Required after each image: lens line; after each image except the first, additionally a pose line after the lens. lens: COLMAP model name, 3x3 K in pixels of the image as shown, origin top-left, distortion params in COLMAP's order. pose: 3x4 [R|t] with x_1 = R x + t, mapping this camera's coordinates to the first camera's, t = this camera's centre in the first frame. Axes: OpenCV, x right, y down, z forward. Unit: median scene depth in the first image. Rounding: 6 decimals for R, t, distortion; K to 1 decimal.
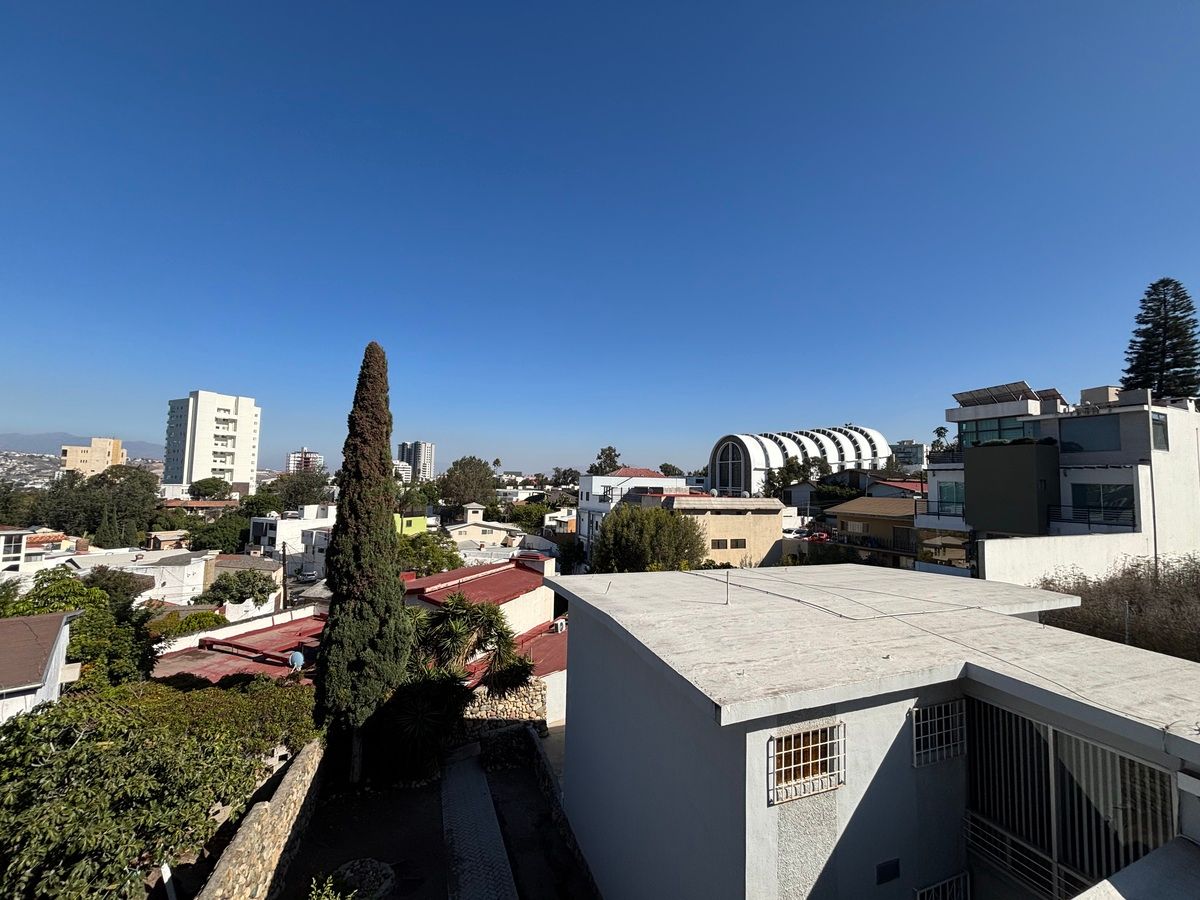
lens RADIAL K [[486.0, 0, 595.6], [0, 486.0, 452.4], [0, 0, 1]] dist [0.002620, 0.000391]
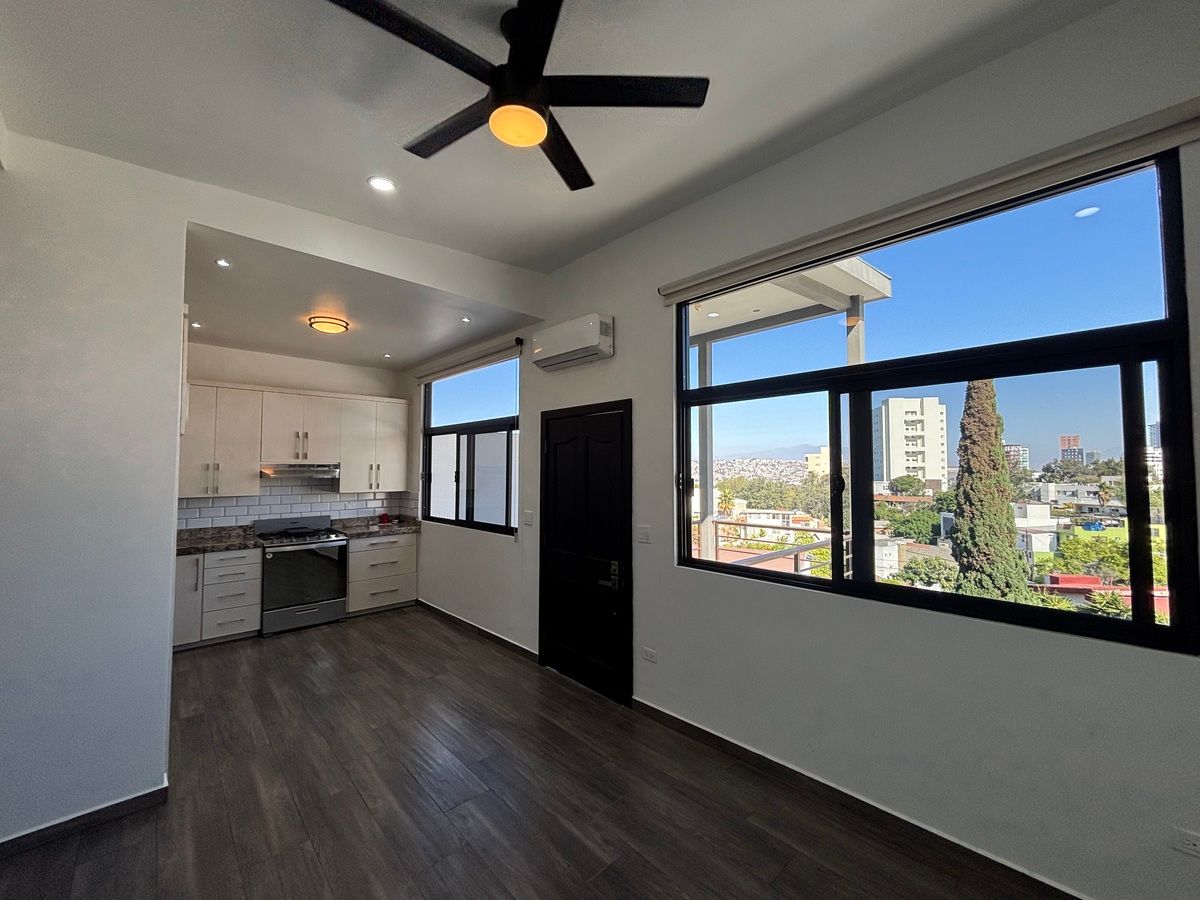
lens RADIAL K [[488.4, 0, 595.2], [0, 488.4, 452.4], [0, 0, 1]] dist [-0.010836, 0.008723]
pose [[0.324711, -0.059459, -0.943943, 0.199399], [0.065059, 0.997062, -0.040425, -0.005266], [0.943573, -0.048286, 0.327625, -0.159311]]
